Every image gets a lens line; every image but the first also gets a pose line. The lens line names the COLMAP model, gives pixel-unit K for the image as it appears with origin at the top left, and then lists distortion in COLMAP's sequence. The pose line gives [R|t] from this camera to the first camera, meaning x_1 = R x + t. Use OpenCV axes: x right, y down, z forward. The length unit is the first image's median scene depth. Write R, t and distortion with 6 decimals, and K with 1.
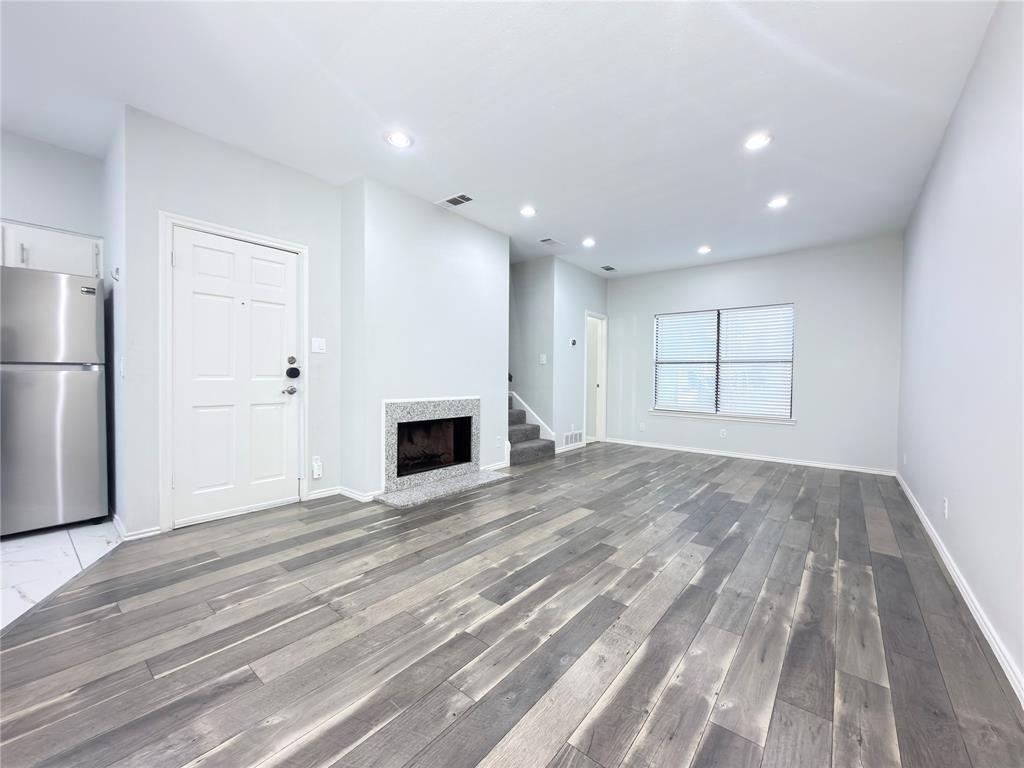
lens RADIAL K [[408.5, 0, 512.0], [0, 408.5, 384.0], [0, 0, 1]] dist [-0.000813, 0.000106]
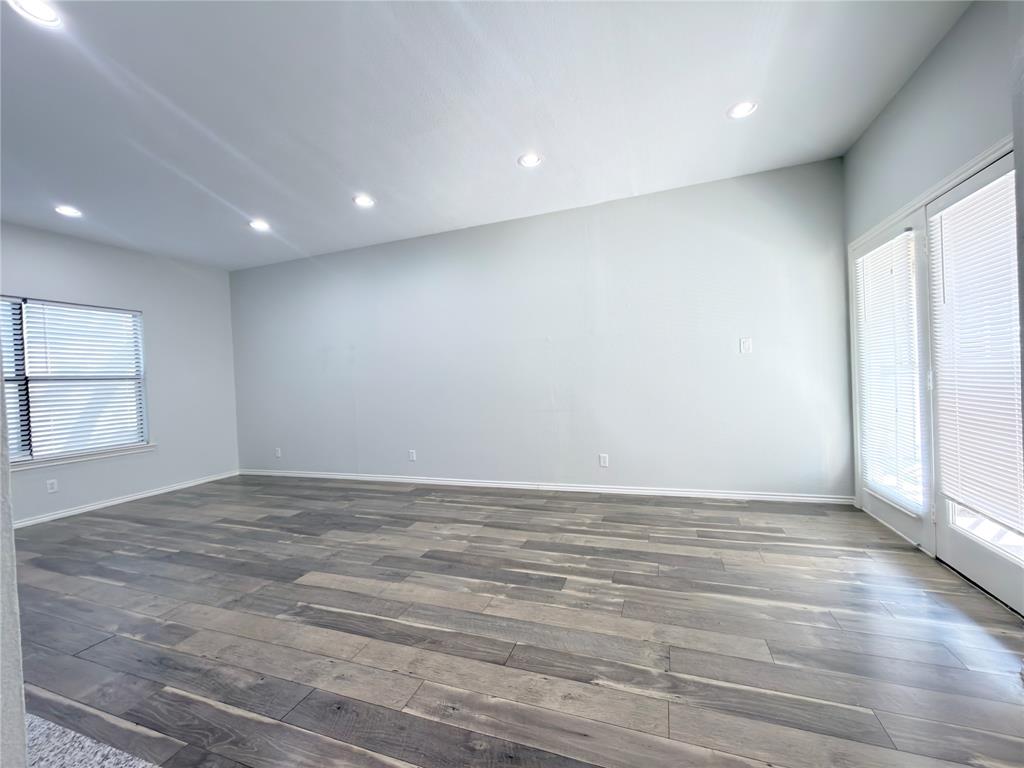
lens RADIAL K [[408.5, 0, 512.0], [0, 408.5, 384.0], [0, 0, 1]] dist [-0.000813, 0.000106]
pose [[-0.327681, -0.009388, 0.944742, -0.814331], [0.057638, 0.997889, 0.029907, -0.049793], [-0.943029, 0.064253, -0.326448, 1.118120]]
